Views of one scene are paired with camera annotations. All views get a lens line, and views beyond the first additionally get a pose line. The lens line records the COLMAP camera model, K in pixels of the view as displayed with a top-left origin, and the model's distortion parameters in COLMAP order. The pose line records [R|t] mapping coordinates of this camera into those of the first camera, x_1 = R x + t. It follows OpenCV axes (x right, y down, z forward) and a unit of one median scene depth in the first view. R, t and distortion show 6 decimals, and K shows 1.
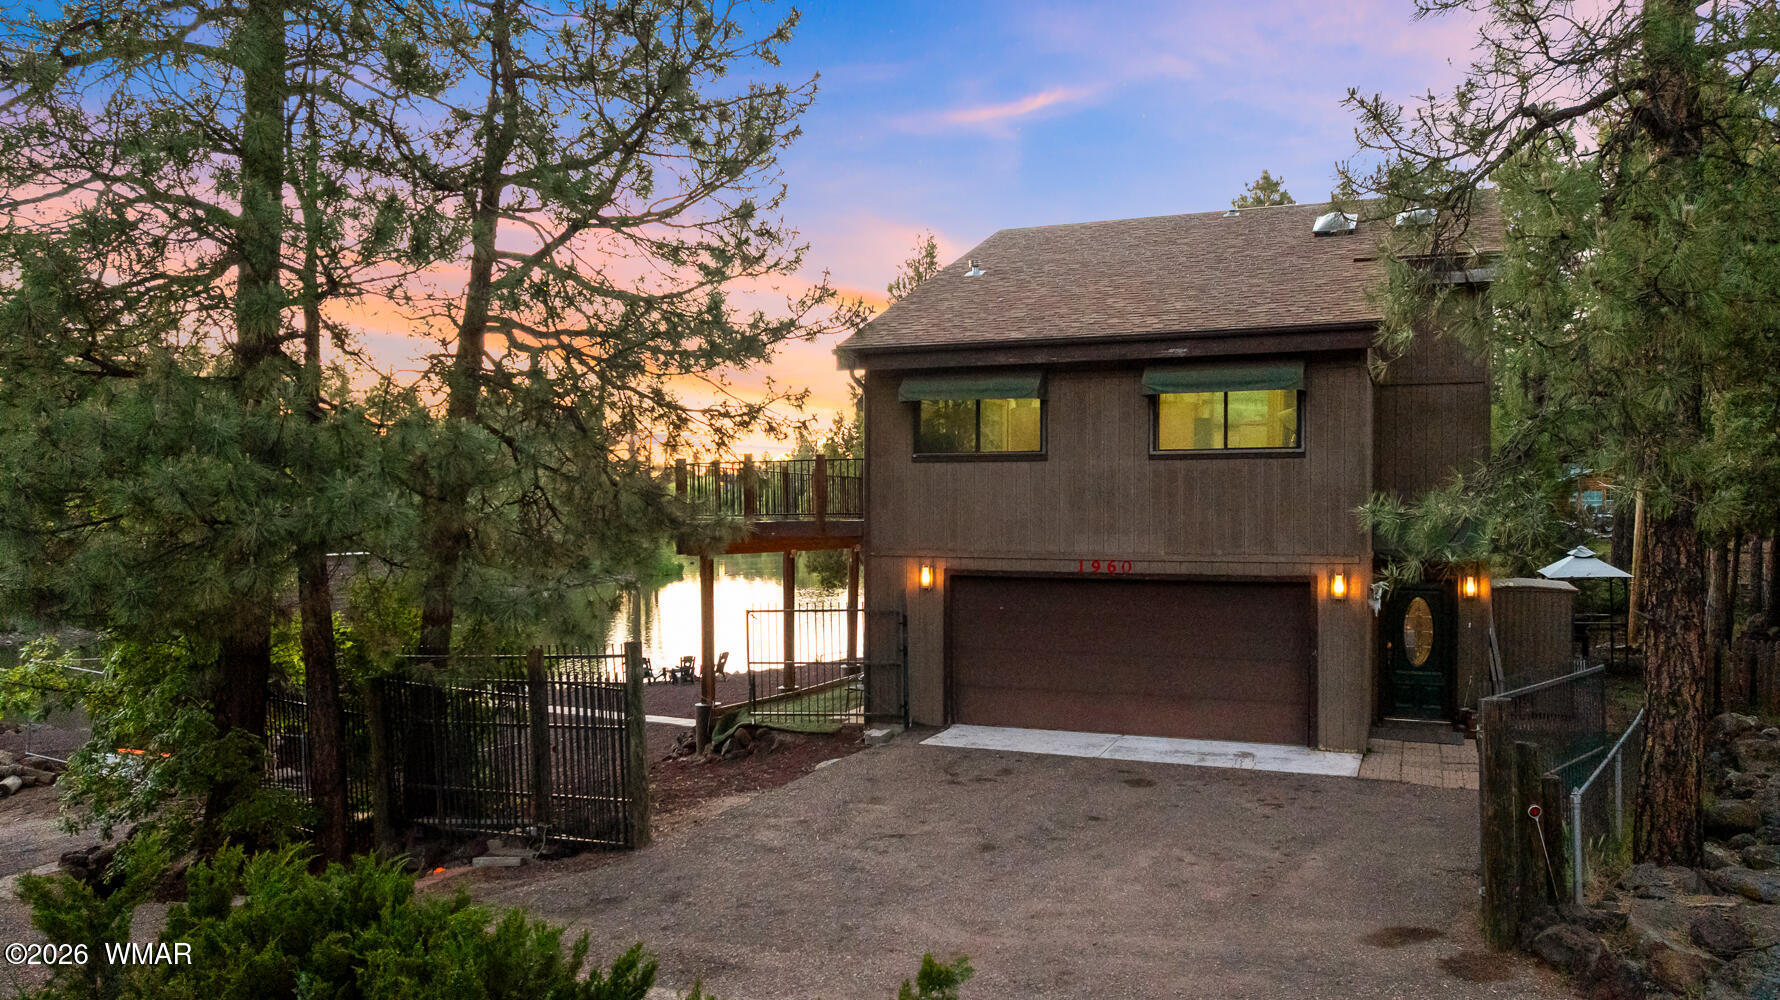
lens RADIAL K [[1269.3, 0, 888.1], [0, 1269.3, 493.8], [0, 0, 1]] dist [-0.021255, -0.000098]
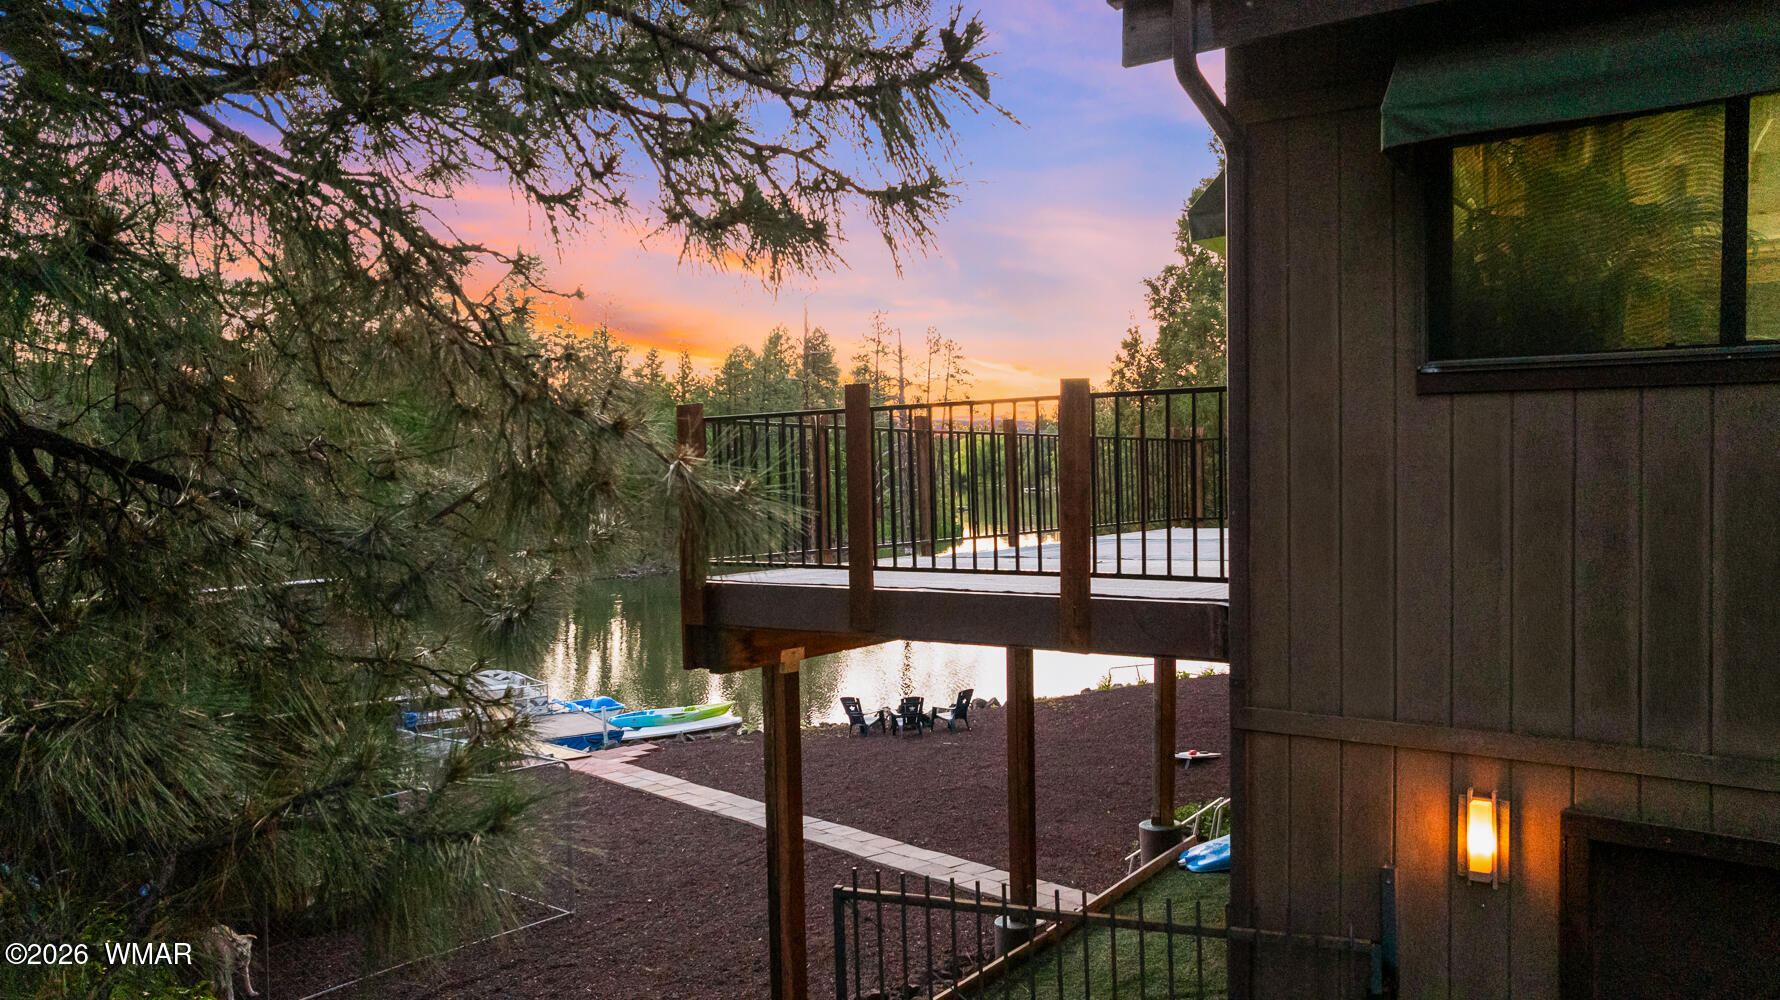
lens RADIAL K [[1269.3, 0, 888.1], [0, 1269.3, 493.8], [0, 0, 1]] dist [-0.021255, -0.000098]
pose [[0.974045, -0.003619, -0.226325, -0.029306], [0.012797, 0.999153, 0.039098, -0.015612], [0.225992, -0.040979, 0.973267, 0.722343]]
